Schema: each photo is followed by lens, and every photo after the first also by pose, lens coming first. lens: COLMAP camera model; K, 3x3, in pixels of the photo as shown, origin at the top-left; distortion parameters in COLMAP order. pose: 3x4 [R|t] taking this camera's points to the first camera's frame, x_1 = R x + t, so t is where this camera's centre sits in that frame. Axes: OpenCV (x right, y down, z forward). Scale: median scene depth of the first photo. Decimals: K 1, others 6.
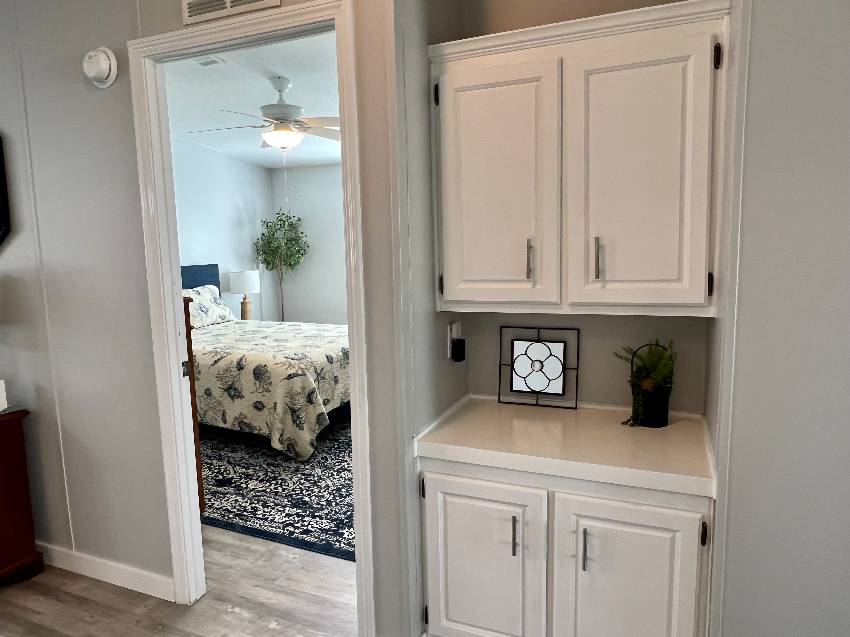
lens RADIAL K [[547.1, 0, 425.0], [0, 547.1, 318.5], [0, 0, 1]] dist [-0.001716, 0.001926]
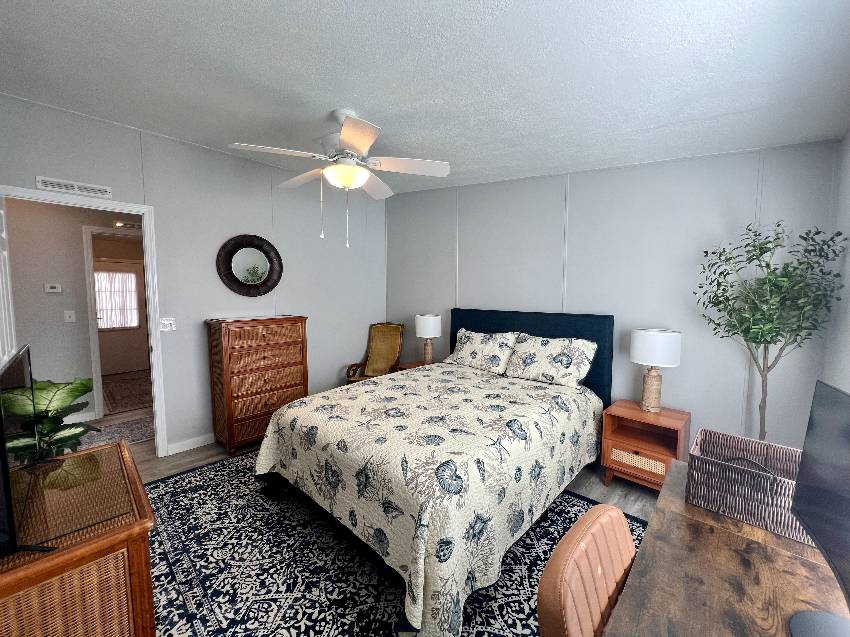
lens RADIAL K [[342.0, 0, 425.0], [0, 342.0, 318.5], [0, 0, 1]] dist [0.000909, 0.000028]
pose [[-0.358335, 0.092974, -0.928952, 0.218350], [-0.117528, 0.982621, 0.143681, -0.178787], [0.926166, 0.160663, -0.341180, 1.235227]]
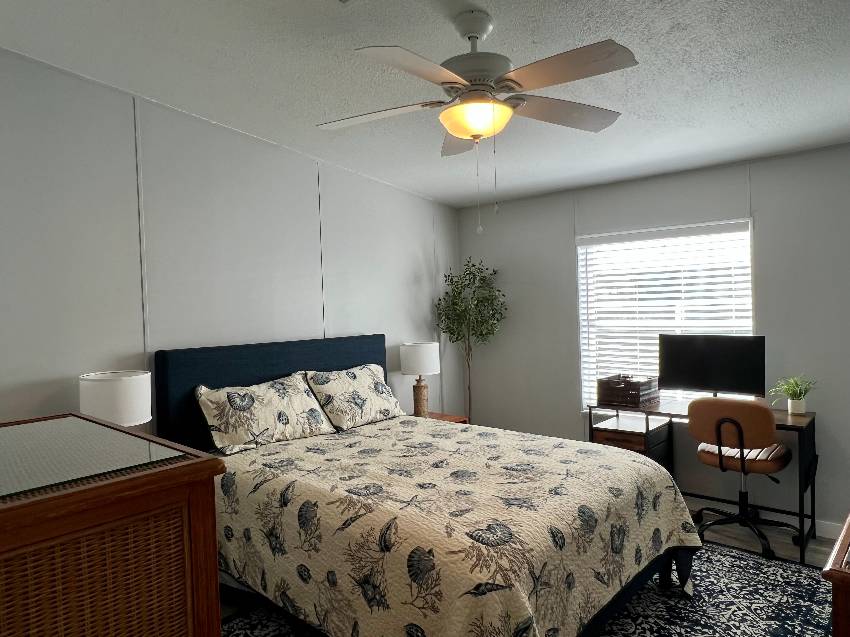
lens RADIAL K [[547.1, 0, 425.0], [0, 547.1, 318.5], [0, 0, 1]] dist [-0.001716, 0.001926]
pose [[0.942901, -0.003389, -0.333057, -0.113542], [-0.032929, 0.994101, -0.103340, -0.062960], [0.331443, 0.108406, 0.937227, 0.443214]]
